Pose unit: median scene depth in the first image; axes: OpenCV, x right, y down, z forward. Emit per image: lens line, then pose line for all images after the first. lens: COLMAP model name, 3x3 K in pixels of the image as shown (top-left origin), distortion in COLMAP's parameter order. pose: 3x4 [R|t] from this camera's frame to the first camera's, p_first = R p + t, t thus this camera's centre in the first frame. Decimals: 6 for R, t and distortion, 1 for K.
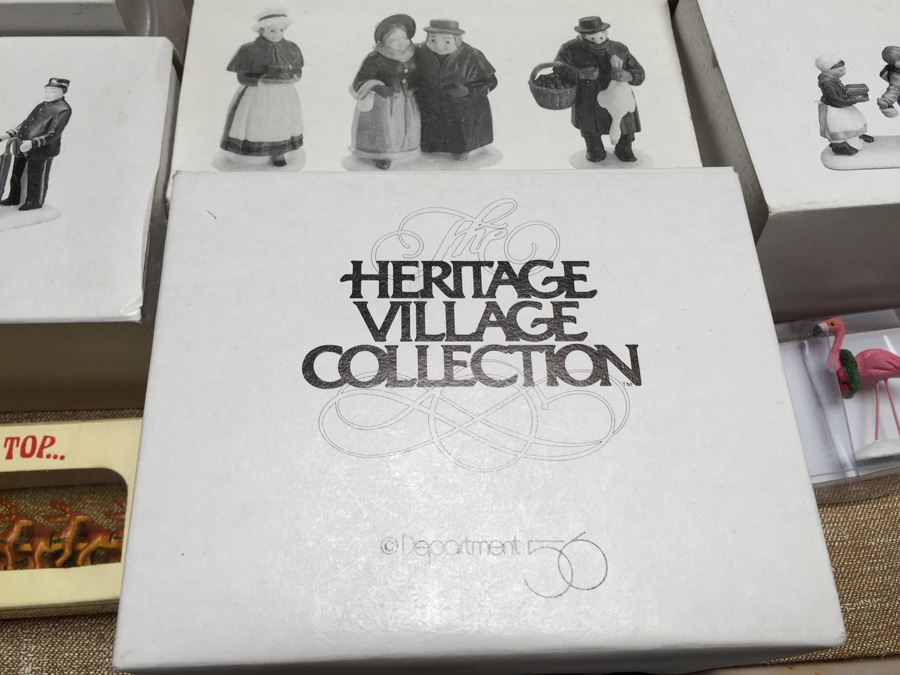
lens RADIAL K [[778.3, 0, 450.0], [0, 778.3, 337.5], [0, 0, 1]] dist [0.091787, -0.149030]
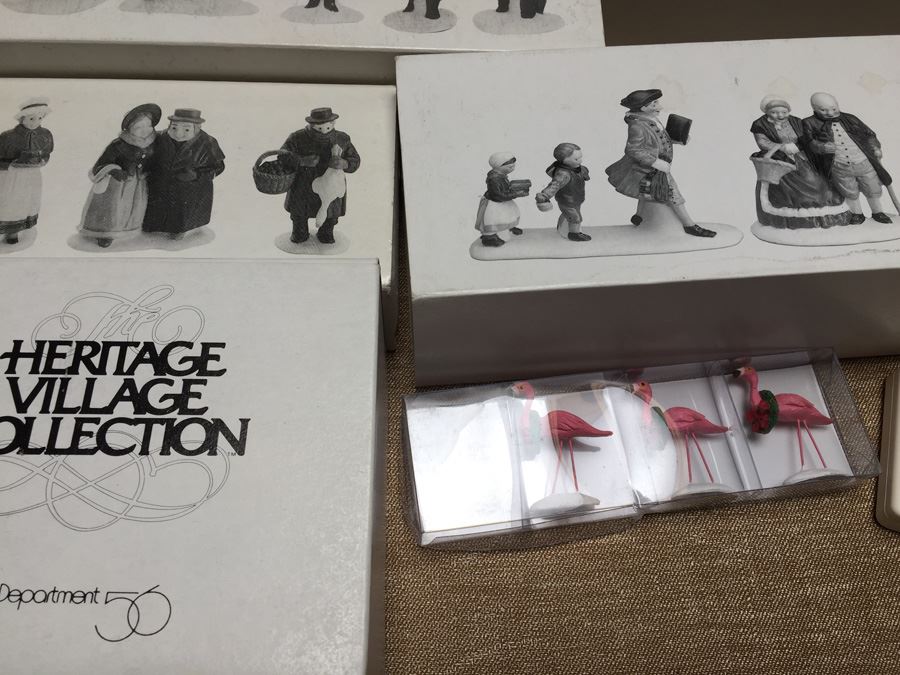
lens RADIAL K [[778.3, 0, 450.0], [0, 778.3, 337.5], [0, 0, 1]] dist [0.091787, -0.149030]
pose [[0.999487, 0.016717, -0.027318, 0.444154], [-0.016987, 0.999809, -0.009695, -0.082350], [0.027151, 0.010154, 0.999580, -0.118497]]
